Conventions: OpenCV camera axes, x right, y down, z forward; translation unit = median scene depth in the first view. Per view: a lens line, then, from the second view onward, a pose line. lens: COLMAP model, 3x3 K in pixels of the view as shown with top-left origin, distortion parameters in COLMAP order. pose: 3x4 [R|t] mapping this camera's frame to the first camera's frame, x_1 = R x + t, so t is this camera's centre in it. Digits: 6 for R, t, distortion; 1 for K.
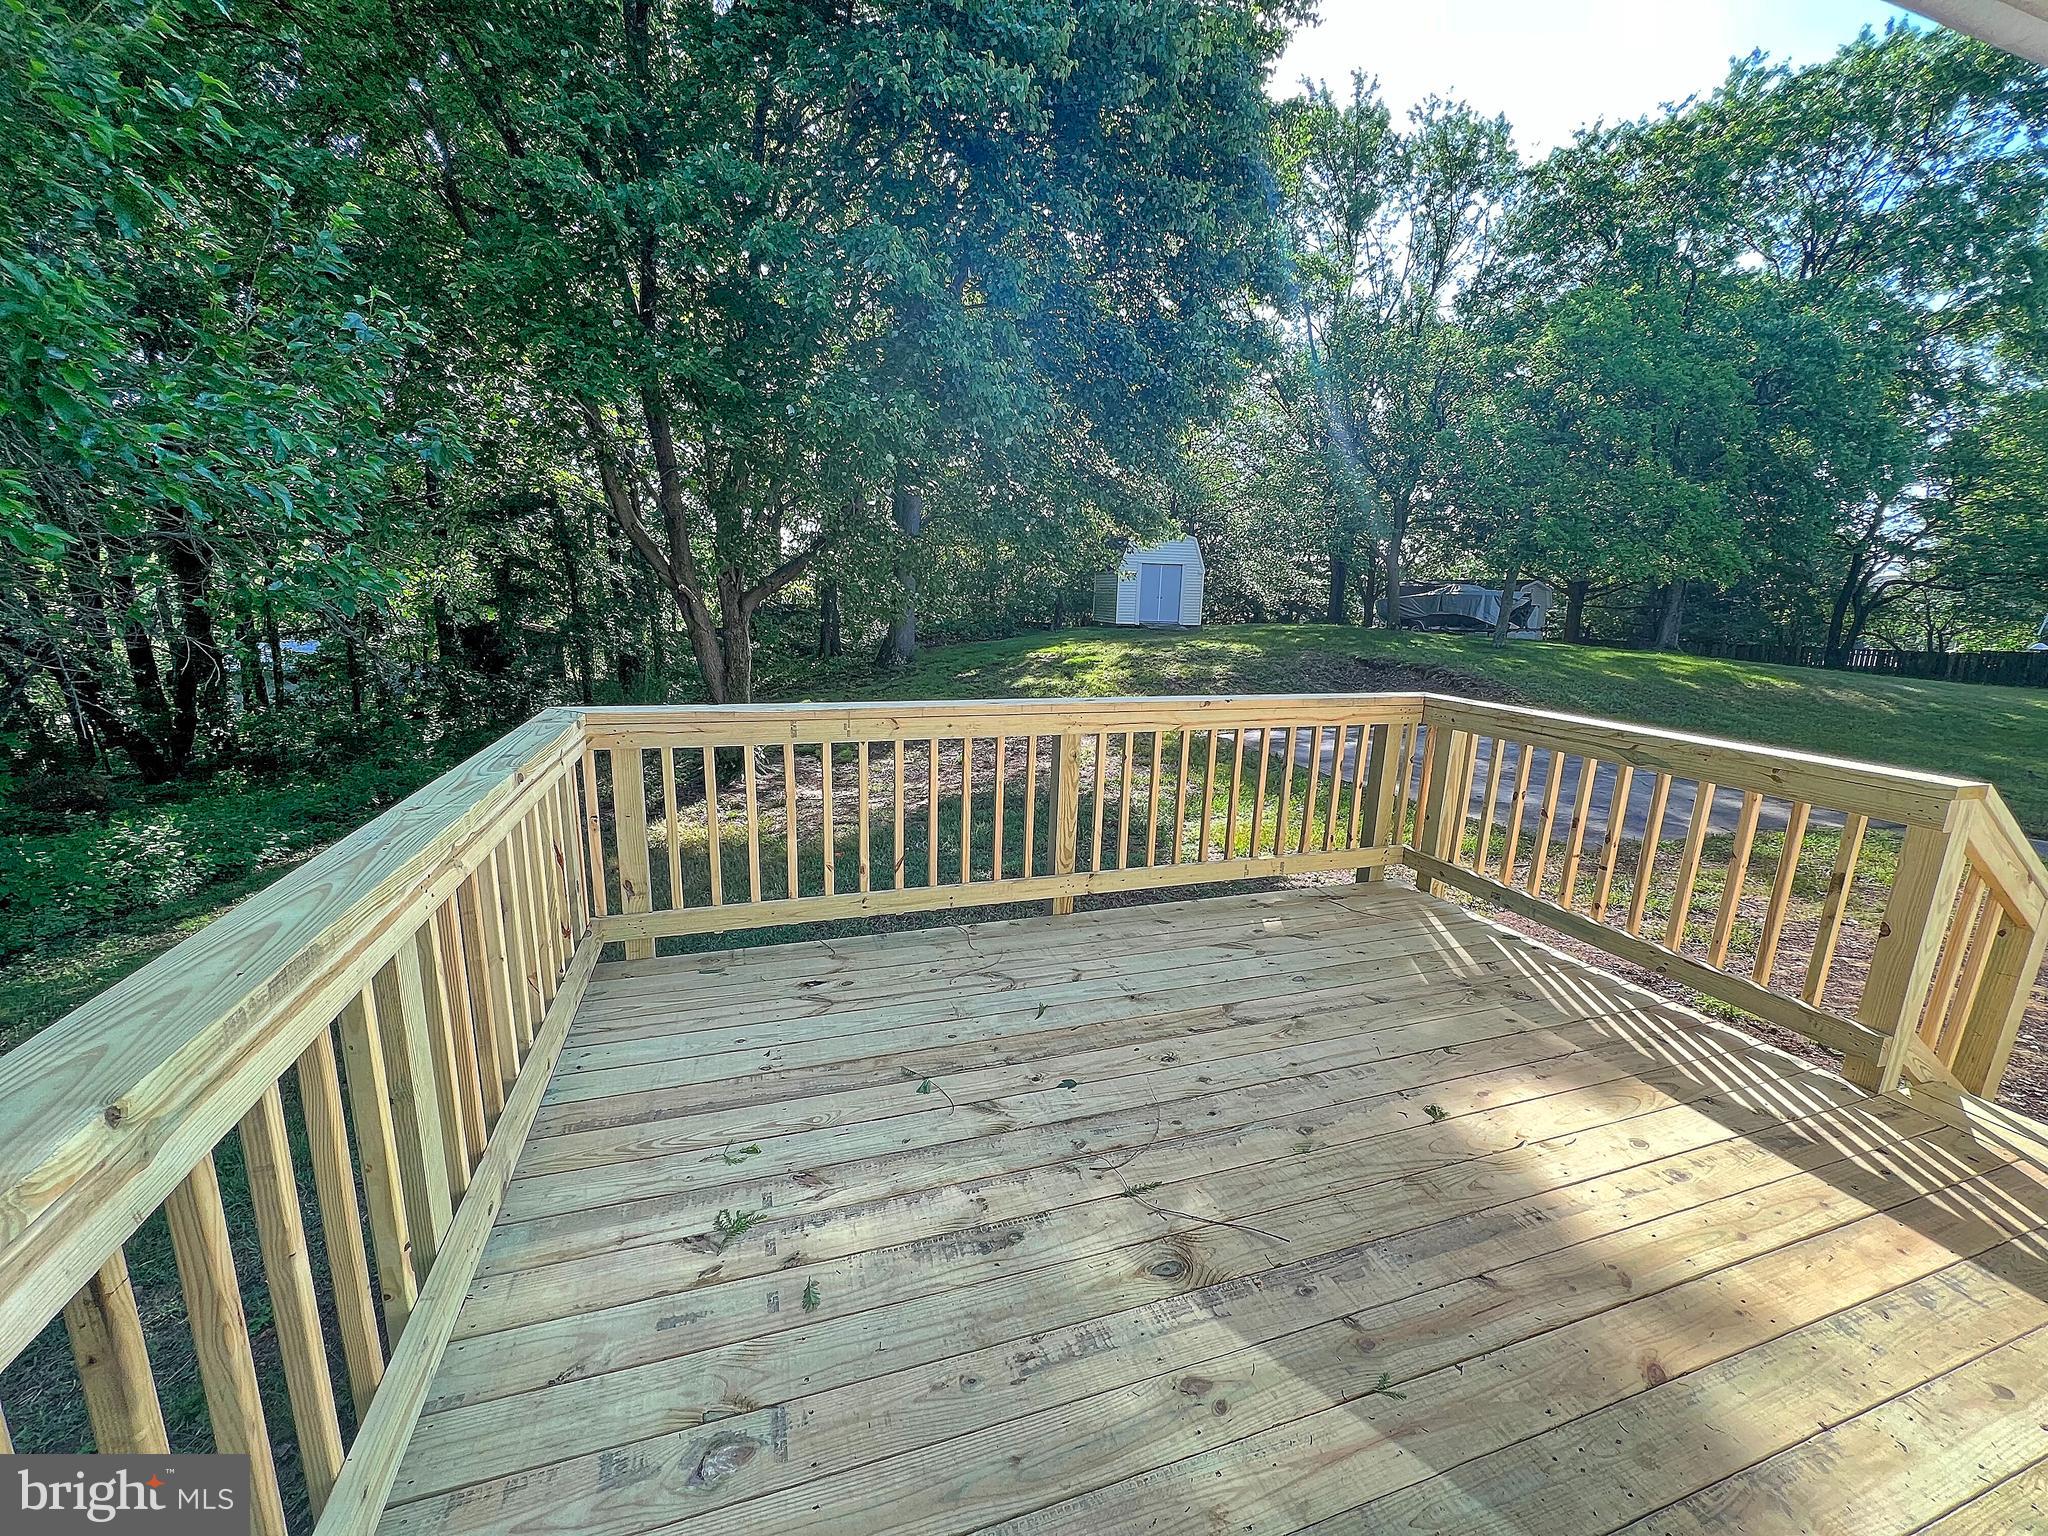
lens RADIAL K [[816.2, 0, 1017.5], [0, 816.2, 766.8], [0, 0, 1]] dist [0.001663, -0.000101]
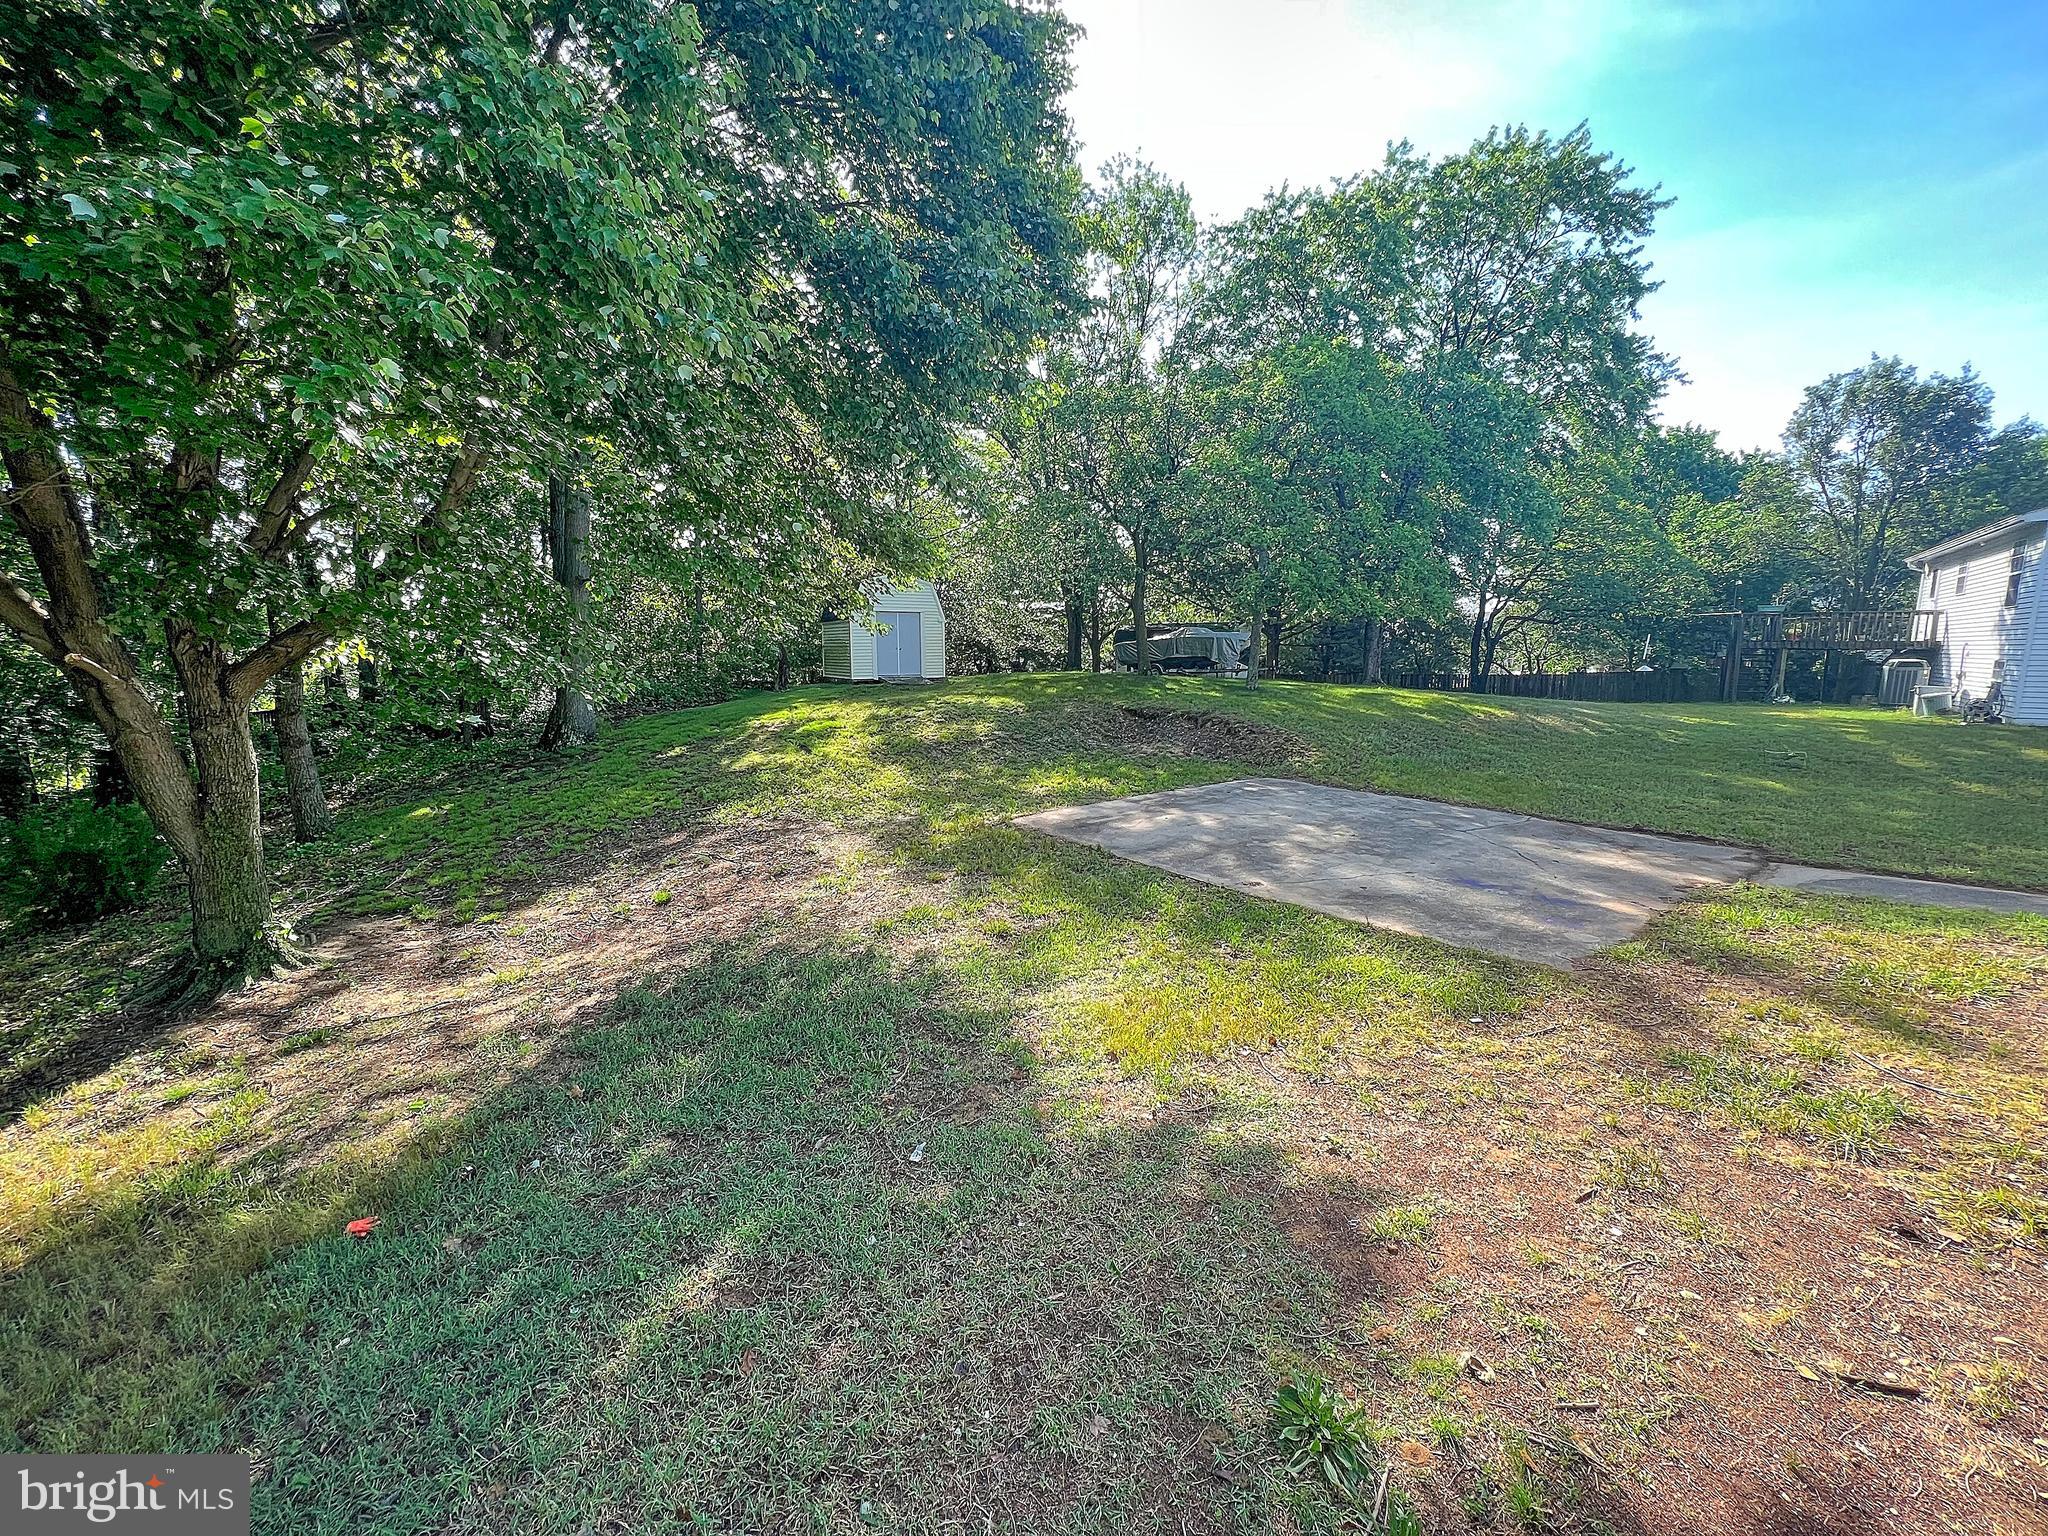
lens RADIAL K [[818.8, 0, 1046.8], [0, 818.8, 774.6], [0, 0, 1]] dist [0.000404, -0.000067]
pose [[0.934252, -0.083757, 0.346638, 0.001801], [0.101123, 0.994350, -0.032285, -0.031134], [-0.341975, 0.065215, 0.937443, 0.136971]]
